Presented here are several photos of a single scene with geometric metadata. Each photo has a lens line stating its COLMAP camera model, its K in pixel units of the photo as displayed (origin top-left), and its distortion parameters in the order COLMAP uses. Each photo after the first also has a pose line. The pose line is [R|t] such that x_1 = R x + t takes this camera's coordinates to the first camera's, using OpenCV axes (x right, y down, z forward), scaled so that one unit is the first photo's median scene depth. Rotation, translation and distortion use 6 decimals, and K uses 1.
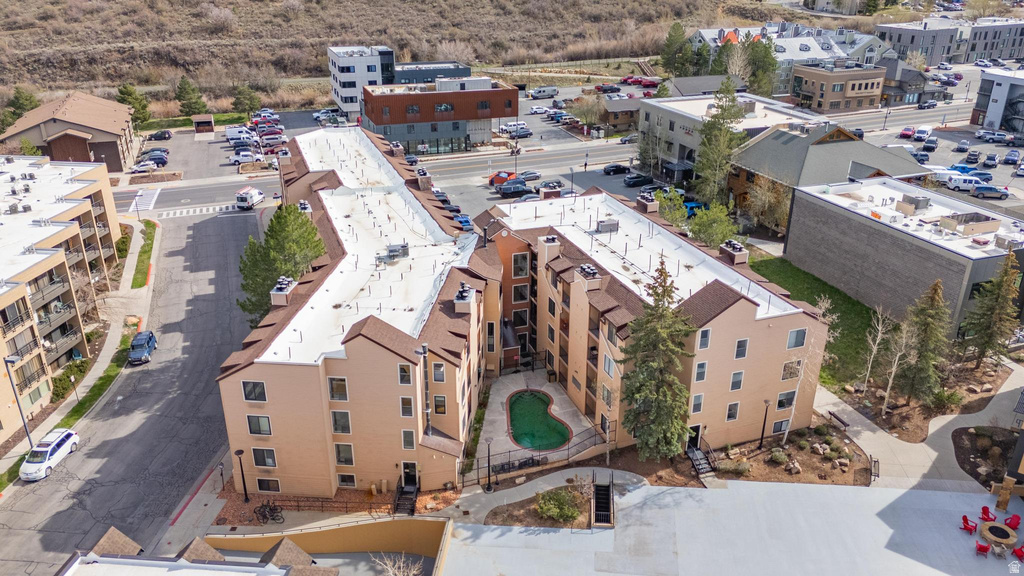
lens RADIAL K [[780.8, 0, 512.0], [0, 780.8, 288.0], [0, 0, 1]] dist [0.043486, -0.006101]
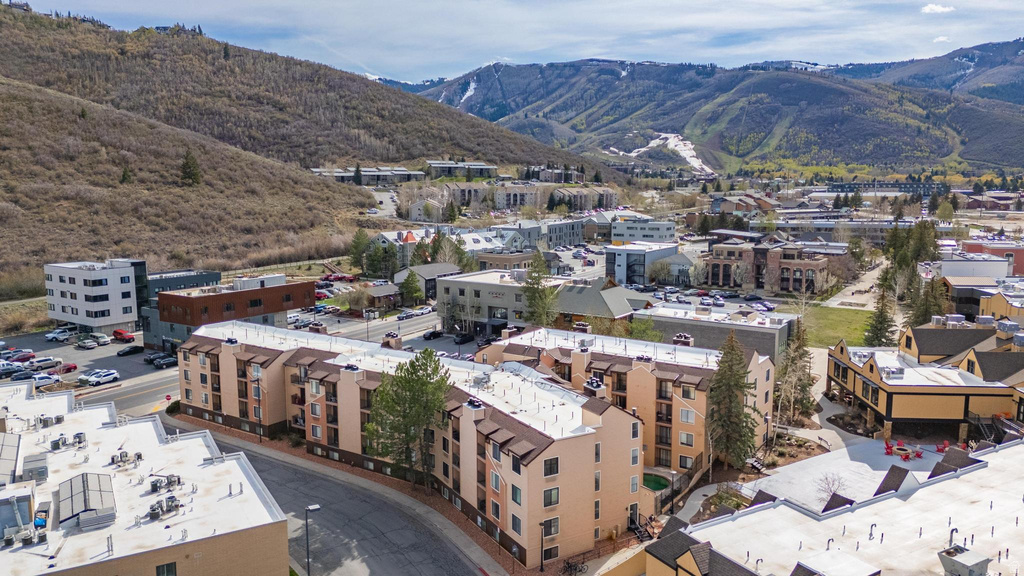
lens RADIAL K [[780.8, 0, 512.0], [0, 780.8, 288.0], [0, 0, 1]] dist [0.043486, -0.006101]
pose [[0.804394, -0.086453, 0.587772, -0.385025], [0.239851, 0.952400, -0.188162, 0.027059], [-0.543527, 0.292335, 0.786841, -0.017311]]
